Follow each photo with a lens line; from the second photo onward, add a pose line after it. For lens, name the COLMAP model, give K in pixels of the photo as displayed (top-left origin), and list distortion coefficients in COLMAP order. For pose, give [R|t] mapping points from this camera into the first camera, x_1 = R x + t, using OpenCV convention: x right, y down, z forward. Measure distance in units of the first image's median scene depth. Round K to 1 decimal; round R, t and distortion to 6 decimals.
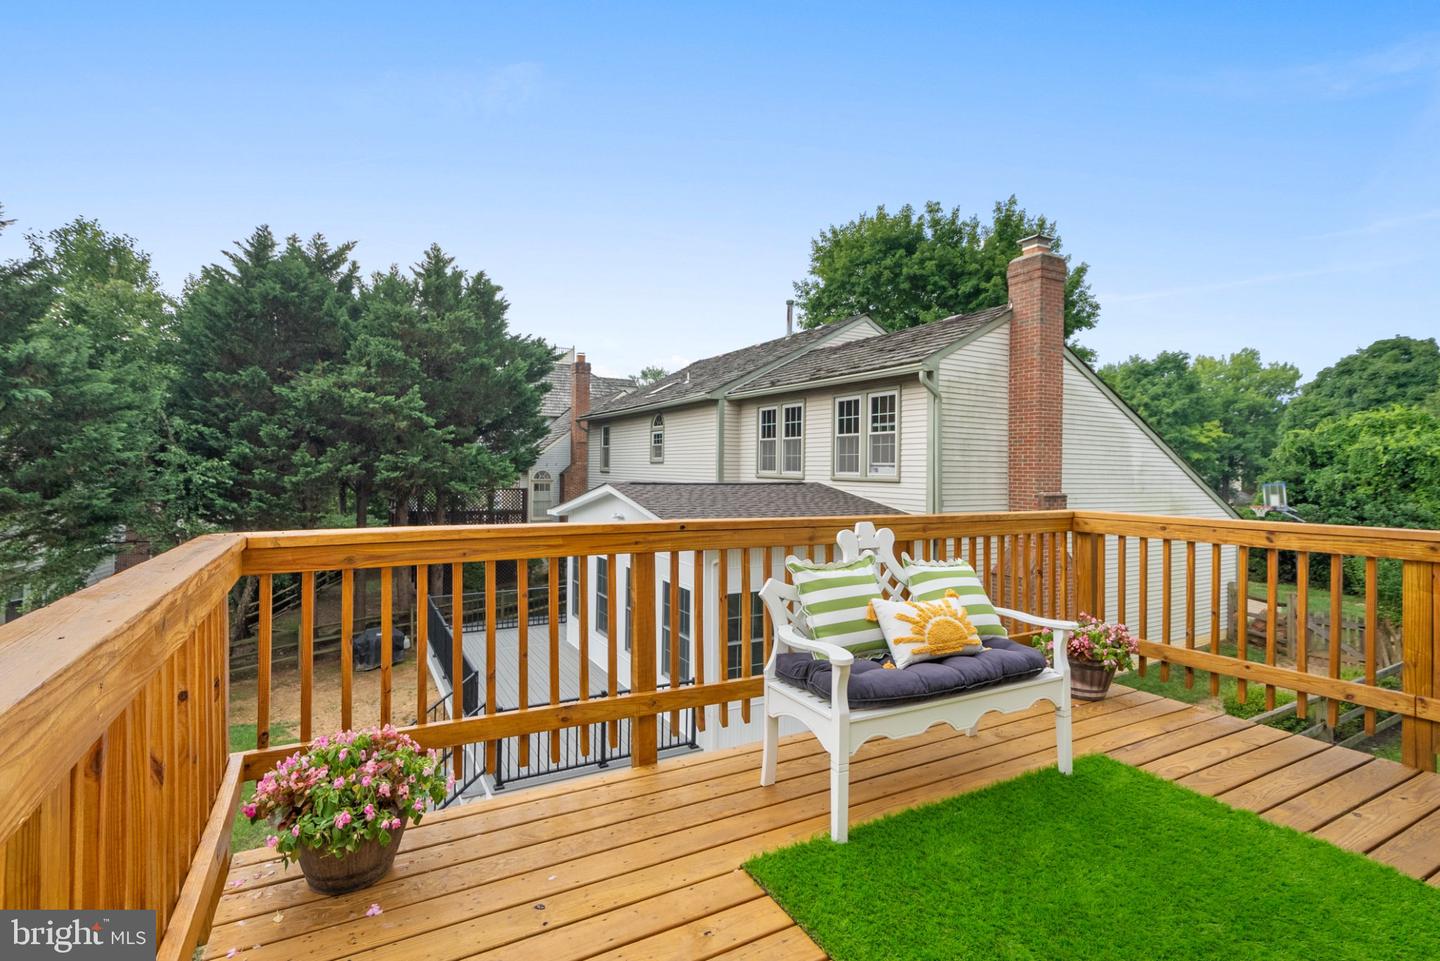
lens RADIAL K [[663.1, 0, 728.7], [0, 663.1, 475.7], [0, 0, 1]] dist [-0.002809, 0.003109]
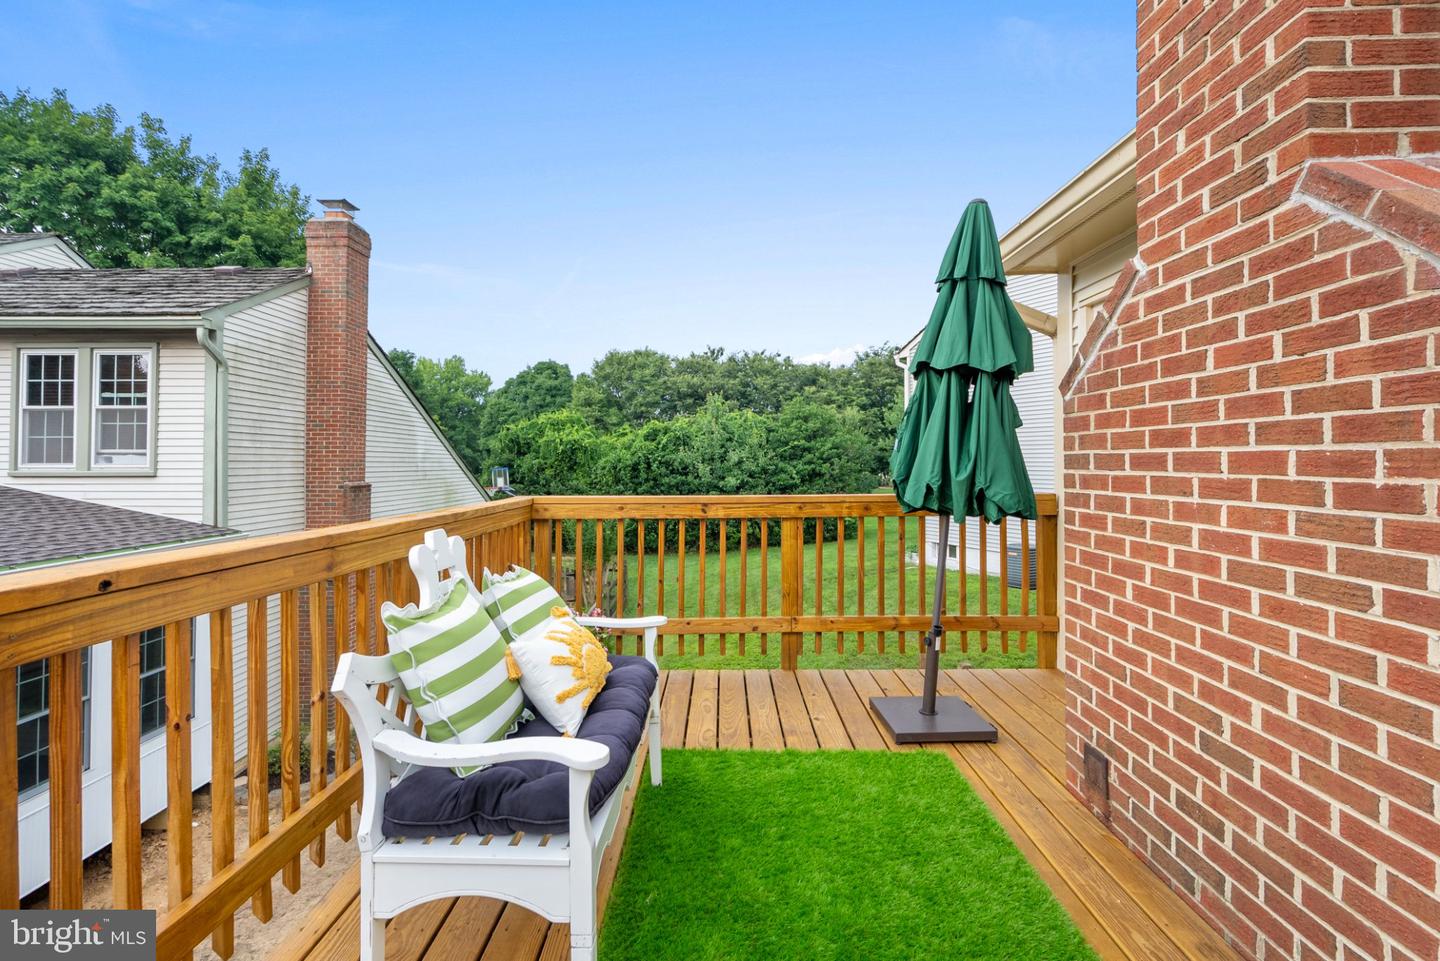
lens RADIAL K [[663.1, 0, 704.2], [0, 663.1, 453.4], [0, 0, 1]] dist [-0.002809, 0.003109]
pose [[0.516886, -0.002004, 0.856052, -0.047656], [0.016931, 0.999826, -0.007883, 0.000906], [-0.855887, 0.018568, 0.516830, 0.095316]]
